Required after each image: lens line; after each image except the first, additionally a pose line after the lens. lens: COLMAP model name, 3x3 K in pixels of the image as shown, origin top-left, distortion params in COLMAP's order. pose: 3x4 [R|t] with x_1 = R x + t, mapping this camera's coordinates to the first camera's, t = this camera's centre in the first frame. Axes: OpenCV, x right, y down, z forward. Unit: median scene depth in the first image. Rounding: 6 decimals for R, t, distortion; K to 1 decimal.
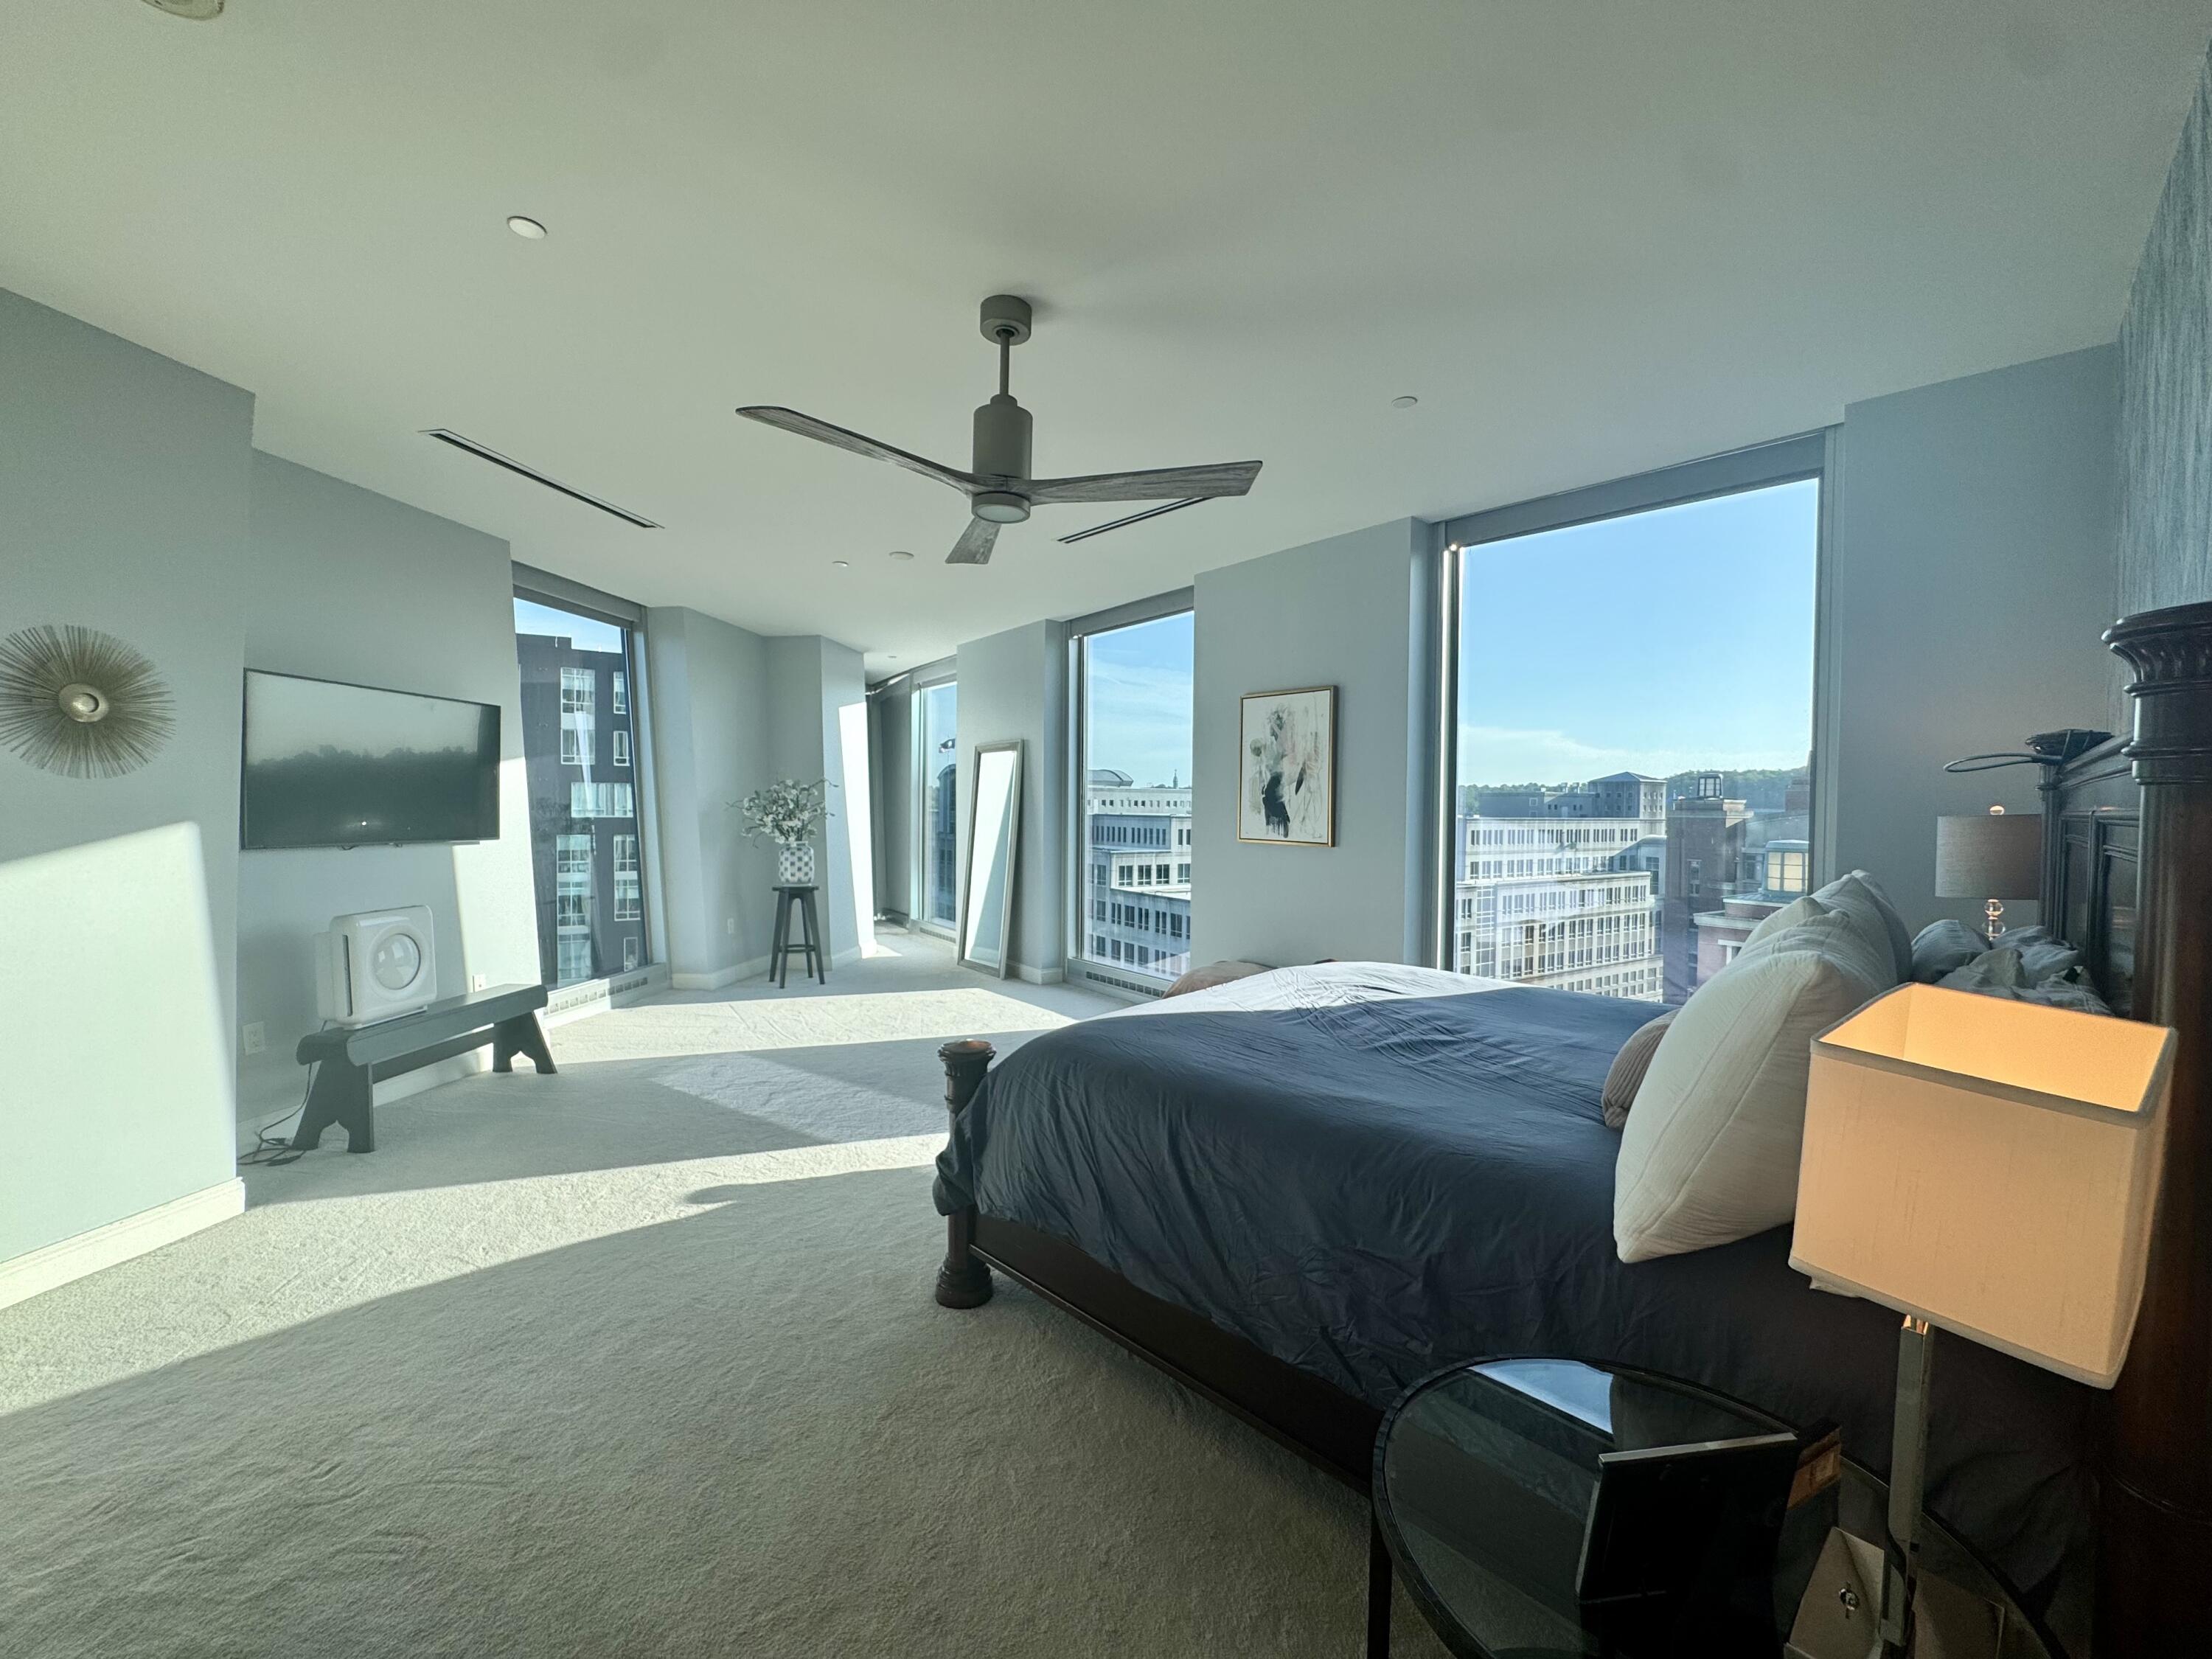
lens RADIAL K [[884.5, 0, 1106.0], [0, 884.5, 829.5], [0, 0, 1]] dist [-0.003084, -0.000019]
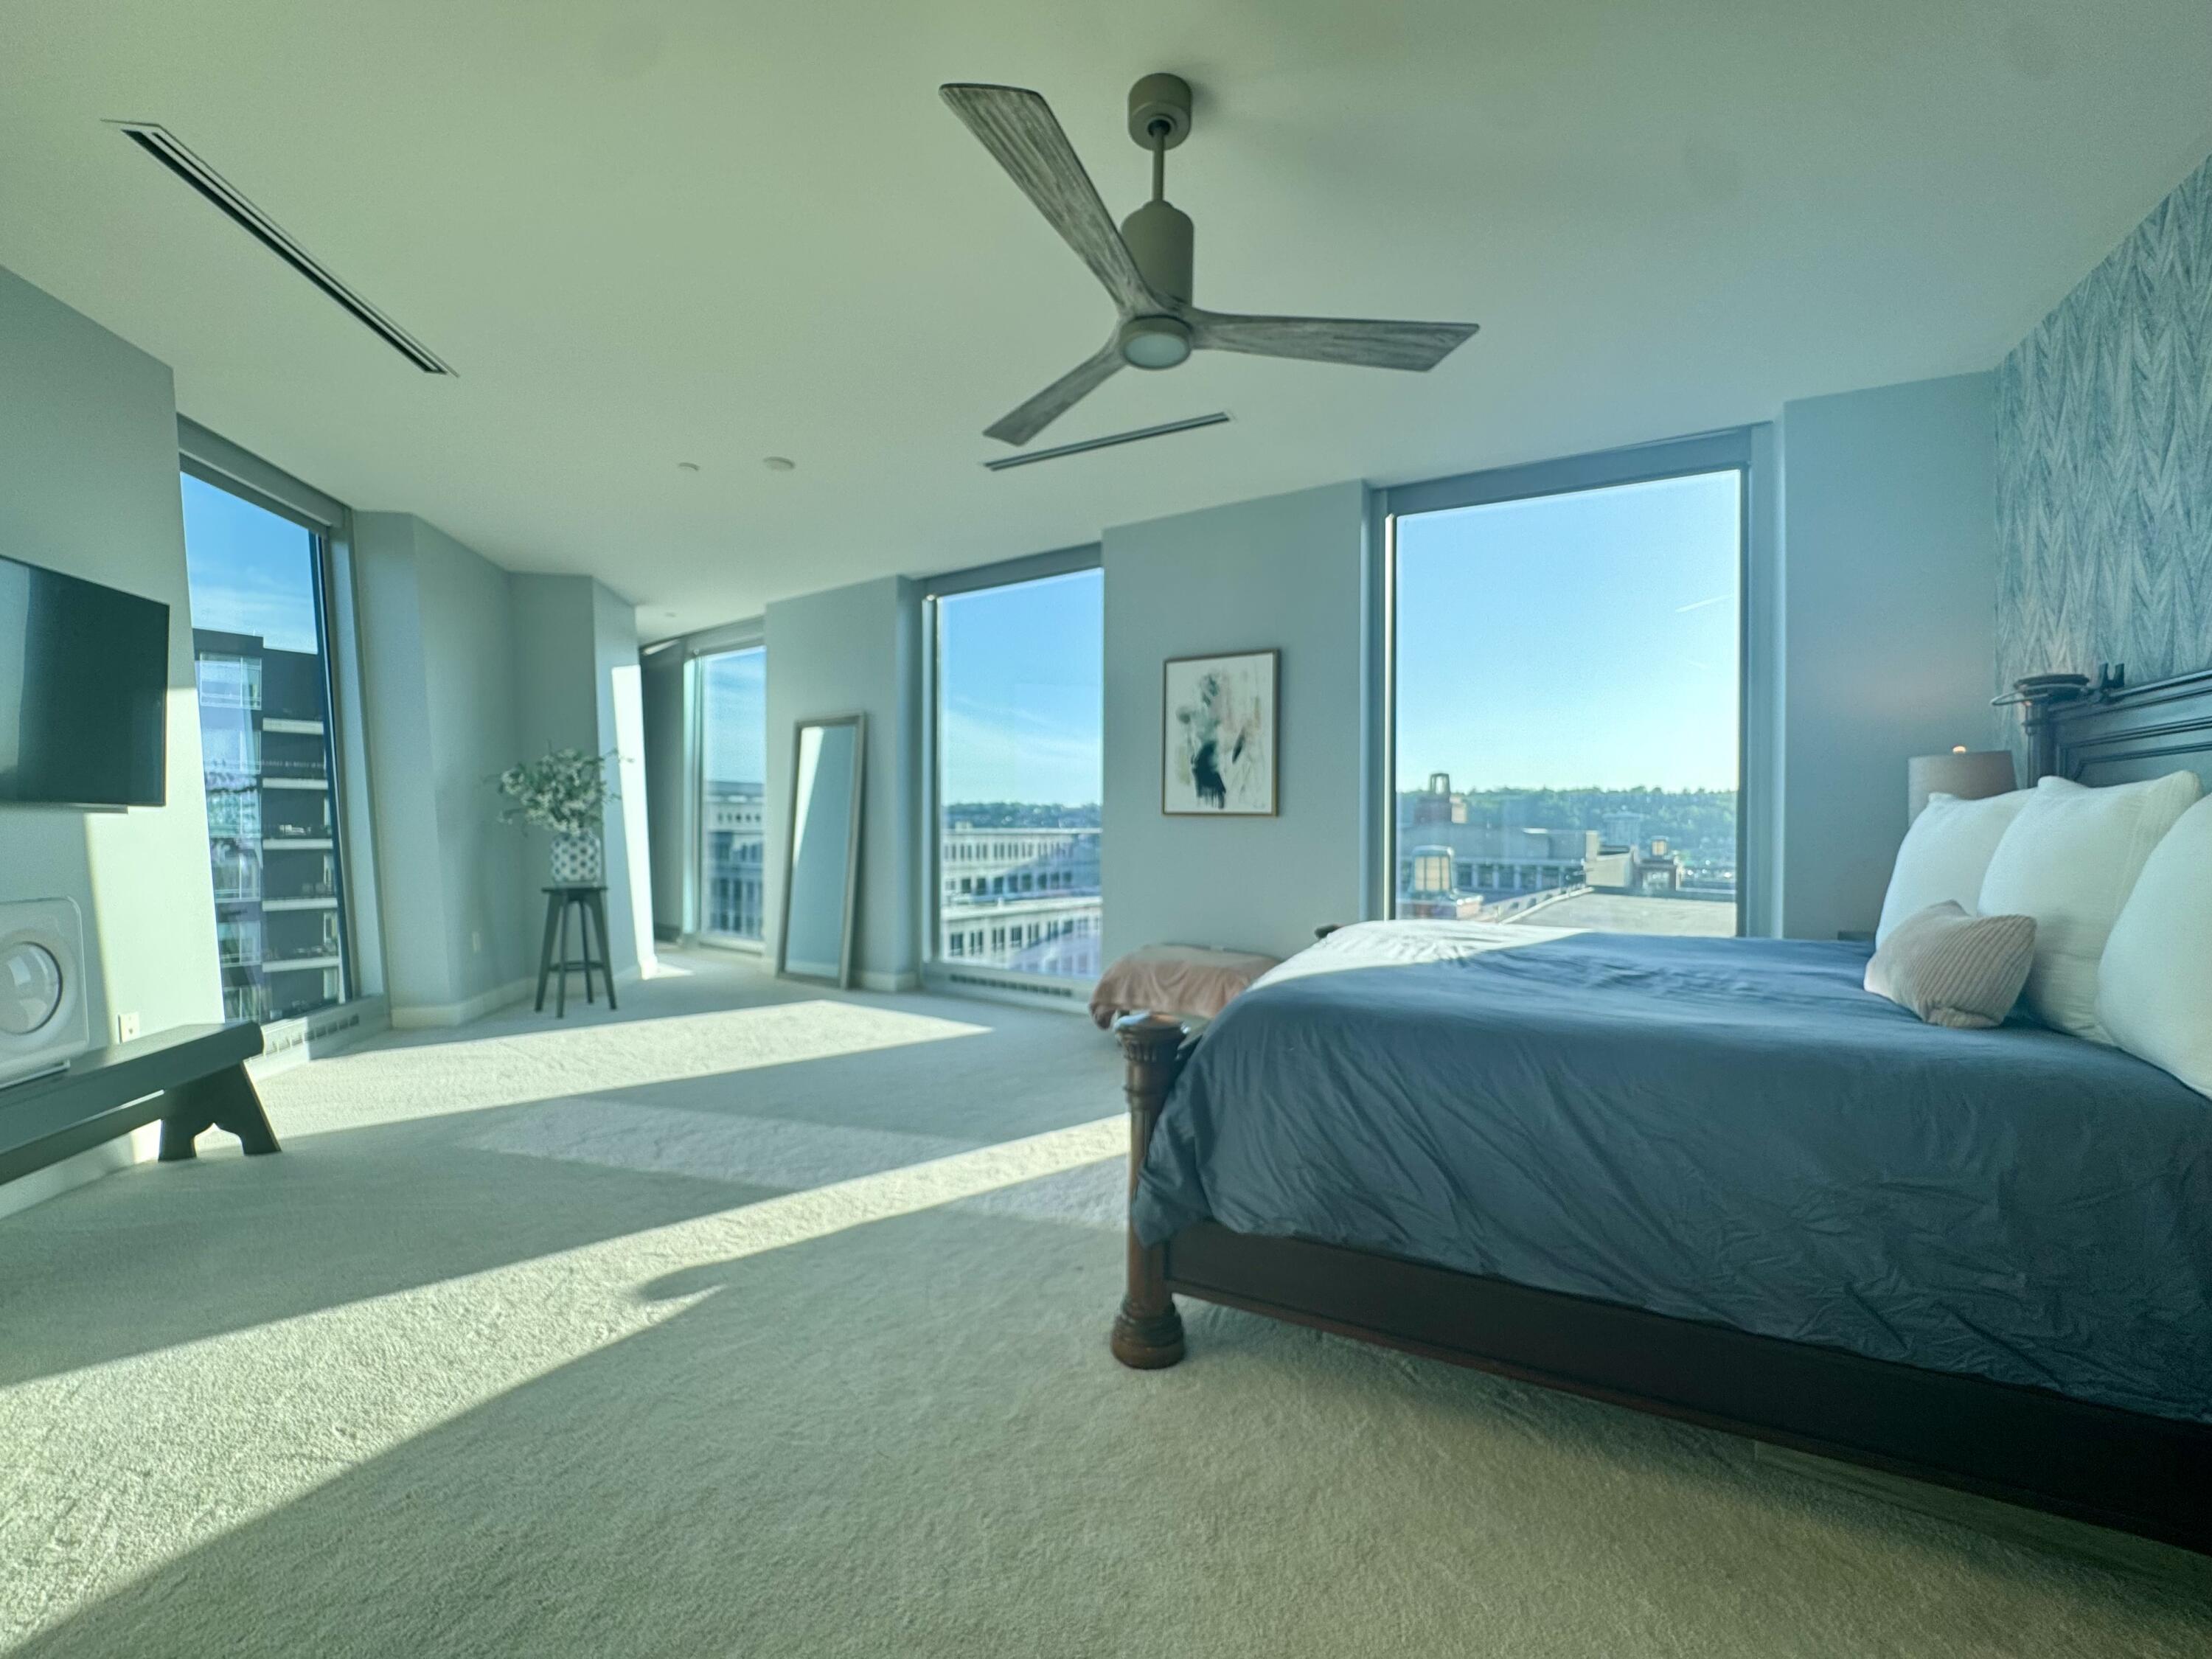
lens RADIAL K [[892.8, 0, 1106.0], [0, 892.8, 829.5], [0, 0, 1]] dist [-0.007280, 0.000054]
pose [[0.946187, -0.006903, 0.323546, -0.231339], [0.013083, 0.999771, -0.016929, 0.047453], [-0.323355, 0.020251, 0.946061, 0.144723]]
